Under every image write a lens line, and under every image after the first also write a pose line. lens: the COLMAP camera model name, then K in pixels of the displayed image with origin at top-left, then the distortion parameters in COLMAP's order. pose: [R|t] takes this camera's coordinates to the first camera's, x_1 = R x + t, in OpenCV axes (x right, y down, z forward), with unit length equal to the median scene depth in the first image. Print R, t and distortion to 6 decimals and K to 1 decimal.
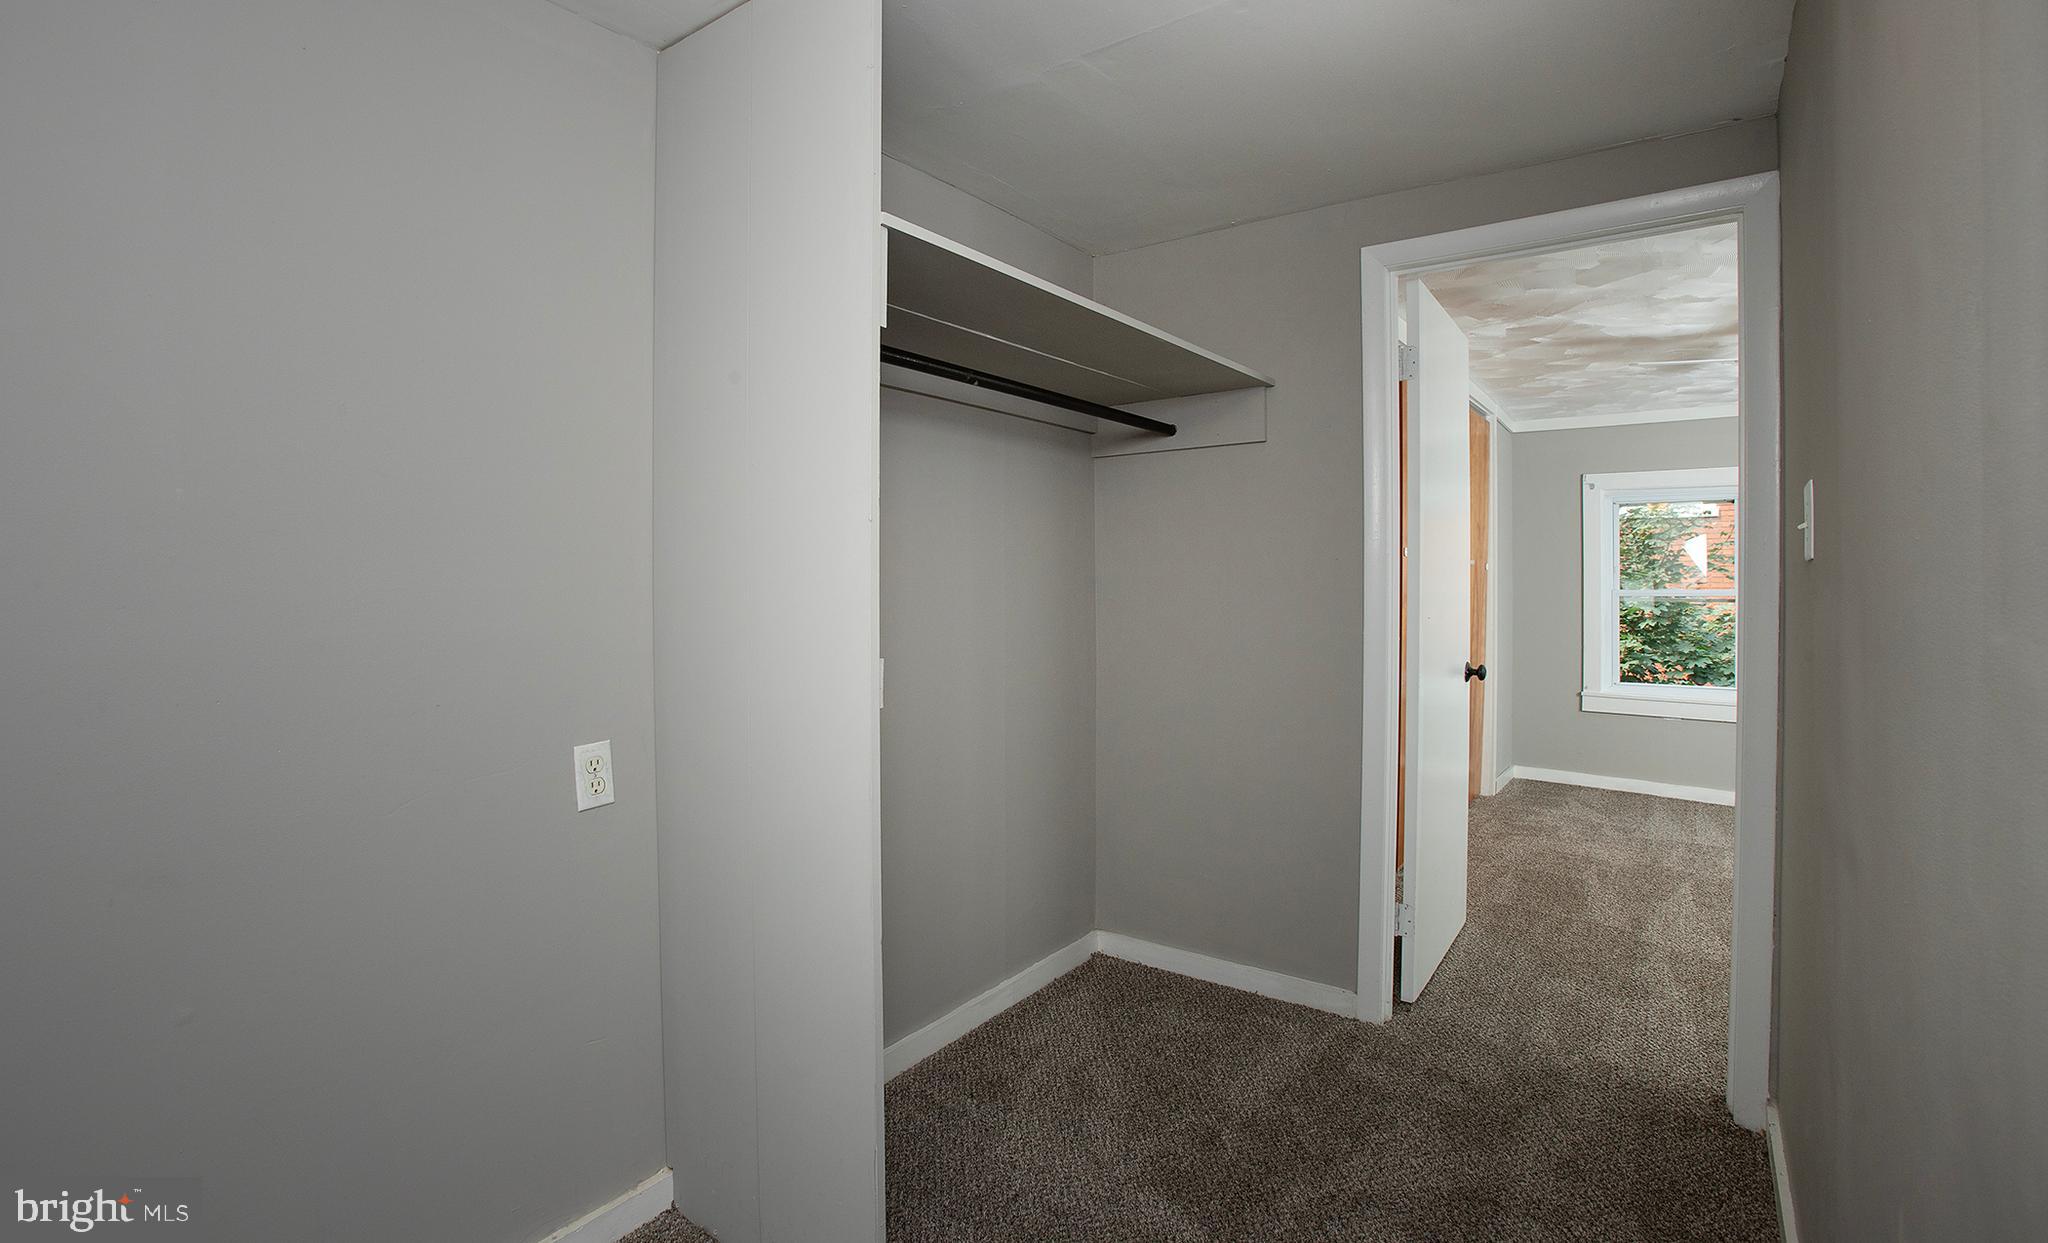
lens RADIAL K [[968.5, 0, 1029.5], [0, 968.5, 598.7], [0, 0, 1]] dist [-0.062151, 0.025248]
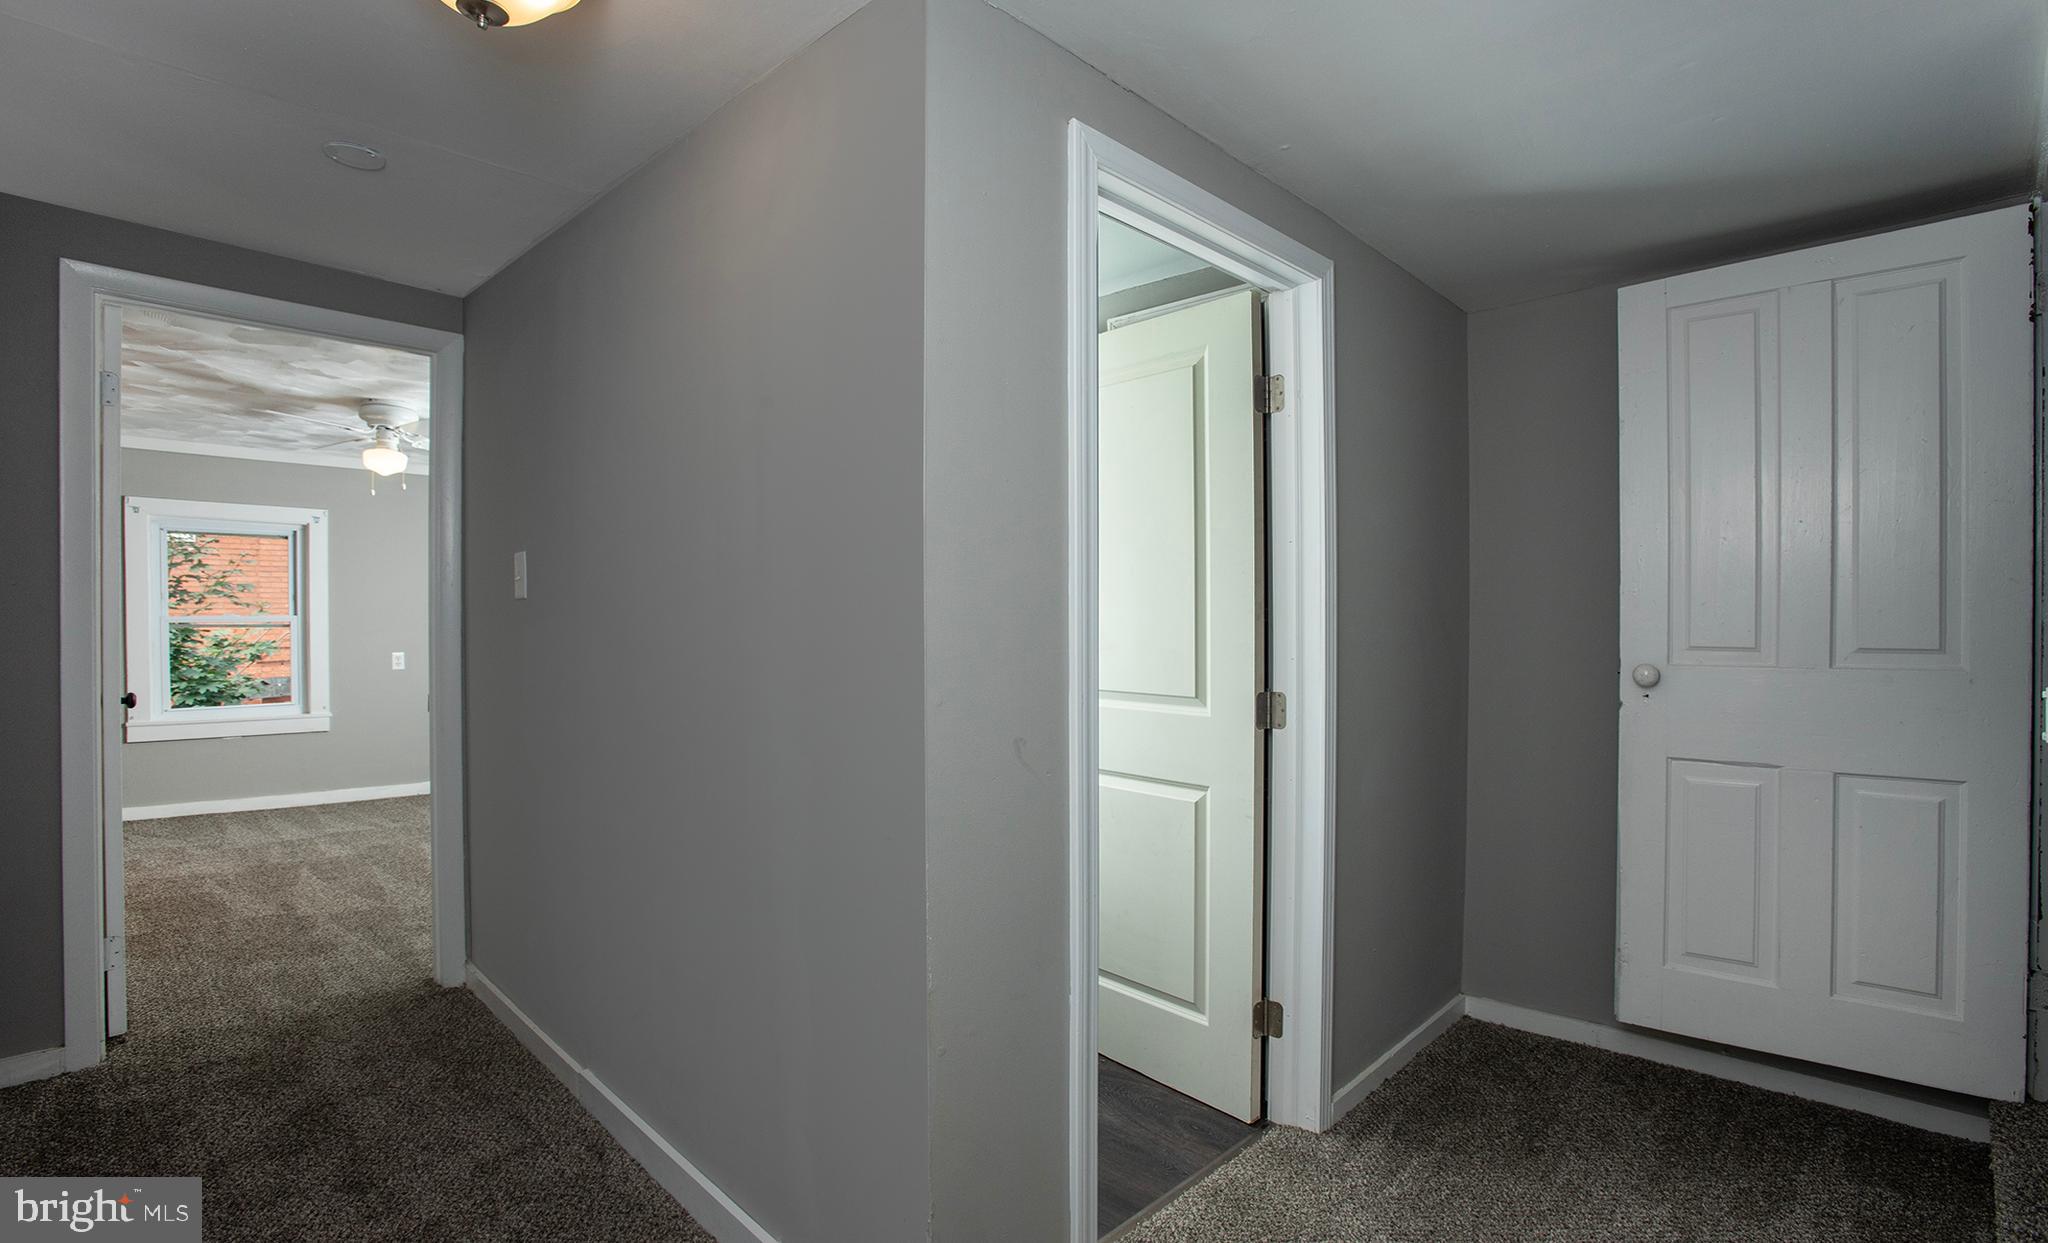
lens RADIAL K [[968.5, 0, 1029.5], [0, 968.5, 598.7], [0, 0, 1]] dist [-0.062151, 0.025248]
pose [[0.150909, 0.014940, 0.988435, -0.417680], [0.012150, 0.999782, -0.016967, -0.000389], [-0.988473, 0.014570, 0.150695, -0.085159]]
